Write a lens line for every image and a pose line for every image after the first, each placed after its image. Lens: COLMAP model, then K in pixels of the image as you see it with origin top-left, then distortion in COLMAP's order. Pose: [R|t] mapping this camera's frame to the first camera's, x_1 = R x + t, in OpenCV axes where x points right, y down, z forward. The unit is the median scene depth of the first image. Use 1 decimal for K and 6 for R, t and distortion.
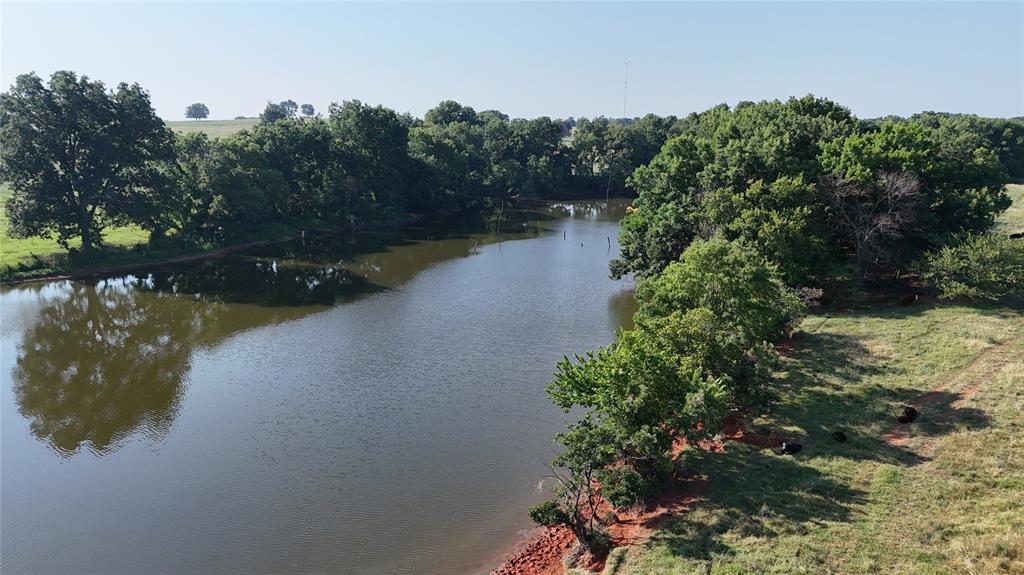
lens RADIAL K [[765.4, 0, 507.0], [0, 765.4, 295.7], [0, 0, 1]] dist [0.084776, -0.082081]
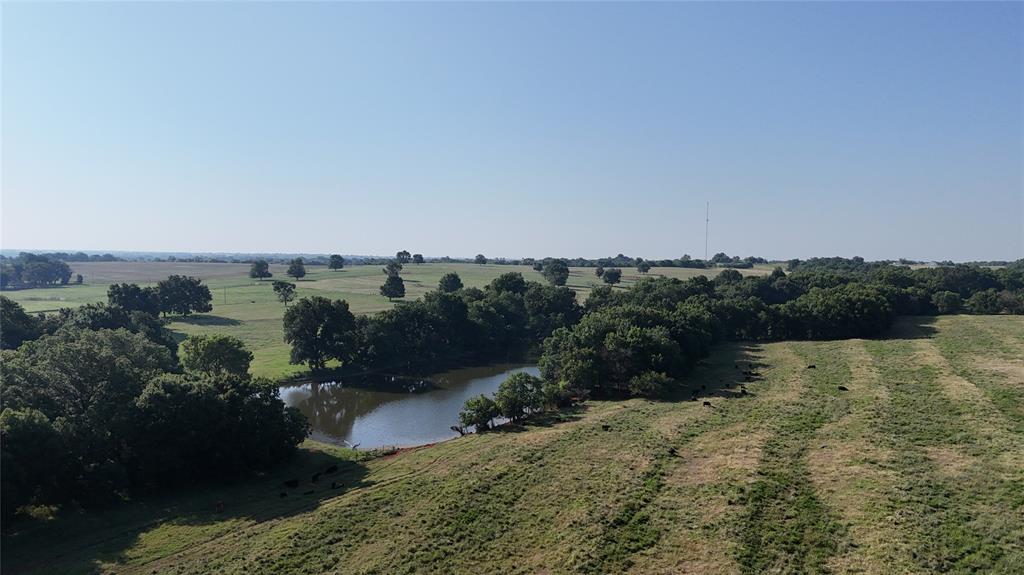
lens RADIAL K [[765.4, 0, 516.6], [0, 765.4, 285.0], [0, 0, 1]] dist [0.084776, -0.082081]
pose [[0.992688, 0.006981, -0.120503, 0.315738], [-0.027436, 0.985246, -0.168933, 0.062157], [0.117546, 0.171004, 0.978233, -1.189442]]
